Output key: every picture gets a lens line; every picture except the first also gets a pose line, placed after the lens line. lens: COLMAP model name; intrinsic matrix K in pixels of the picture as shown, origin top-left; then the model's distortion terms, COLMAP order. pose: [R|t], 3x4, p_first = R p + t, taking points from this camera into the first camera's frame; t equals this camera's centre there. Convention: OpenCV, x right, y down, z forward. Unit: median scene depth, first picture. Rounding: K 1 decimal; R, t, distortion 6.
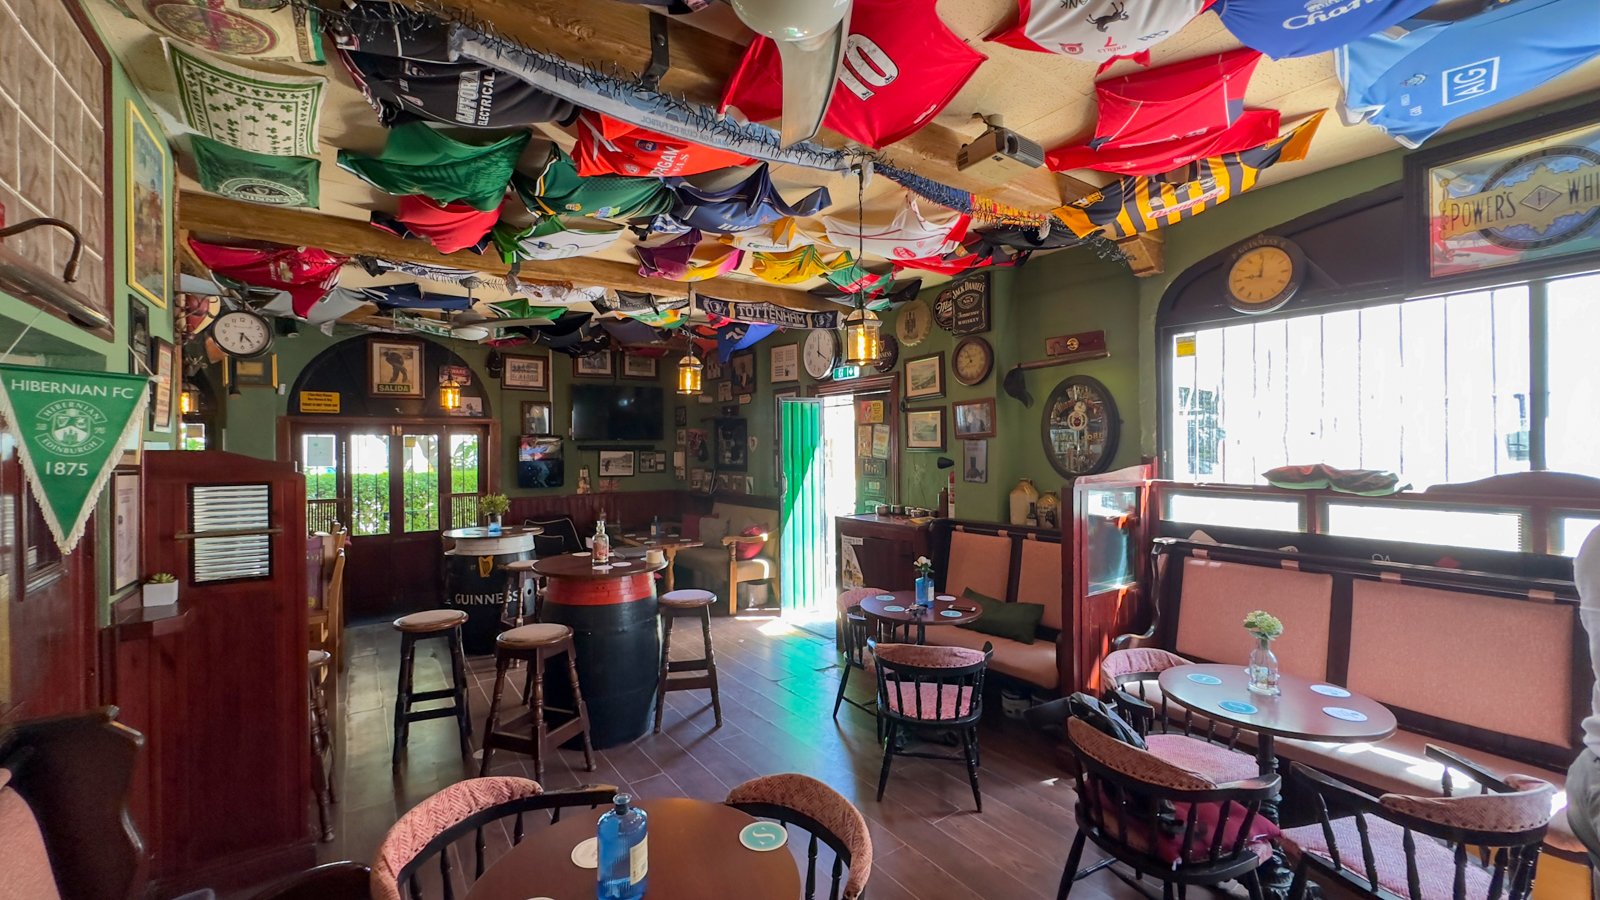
lens RADIAL K [[636.2, 0, 797.0], [0, 636.2, 447.9], [0, 0, 1]] dist [-0.001691, -0.000019]
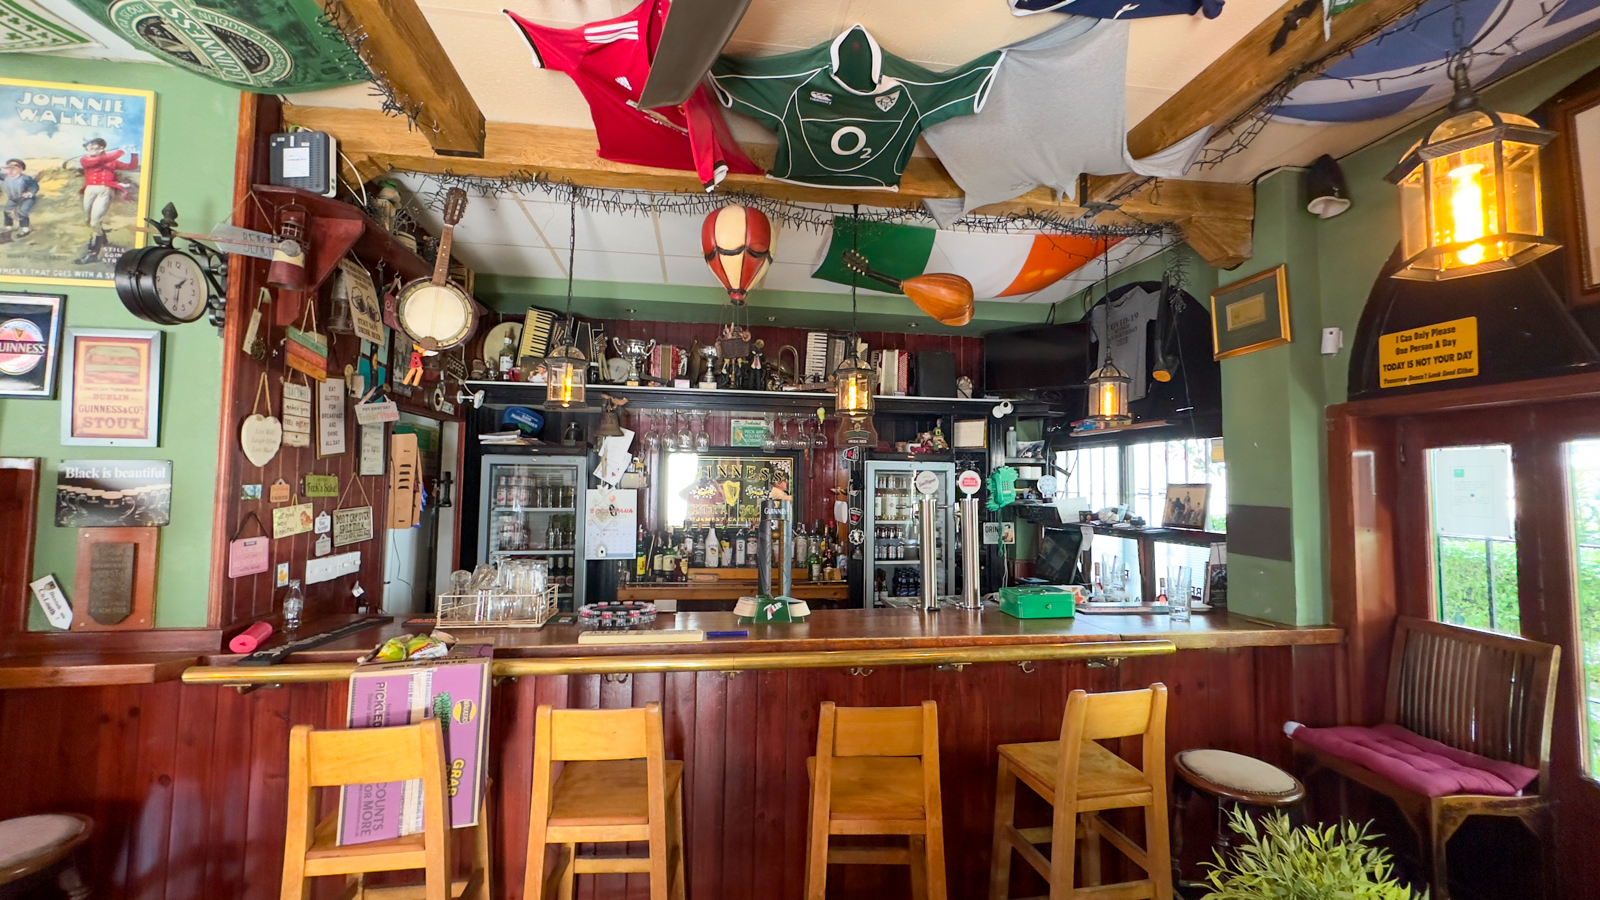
lens RADIAL K [[636.2, 0, 797.0], [0, 636.2, 447.9], [0, 0, 1]] dist [-0.001691, -0.000019]
pose [[-0.444727, -0.047879, -0.894386, -0.253198], [-0.011407, 0.998792, -0.047797, 0.002472], [0.895594, -0.011054, -0.444736, 0.785865]]
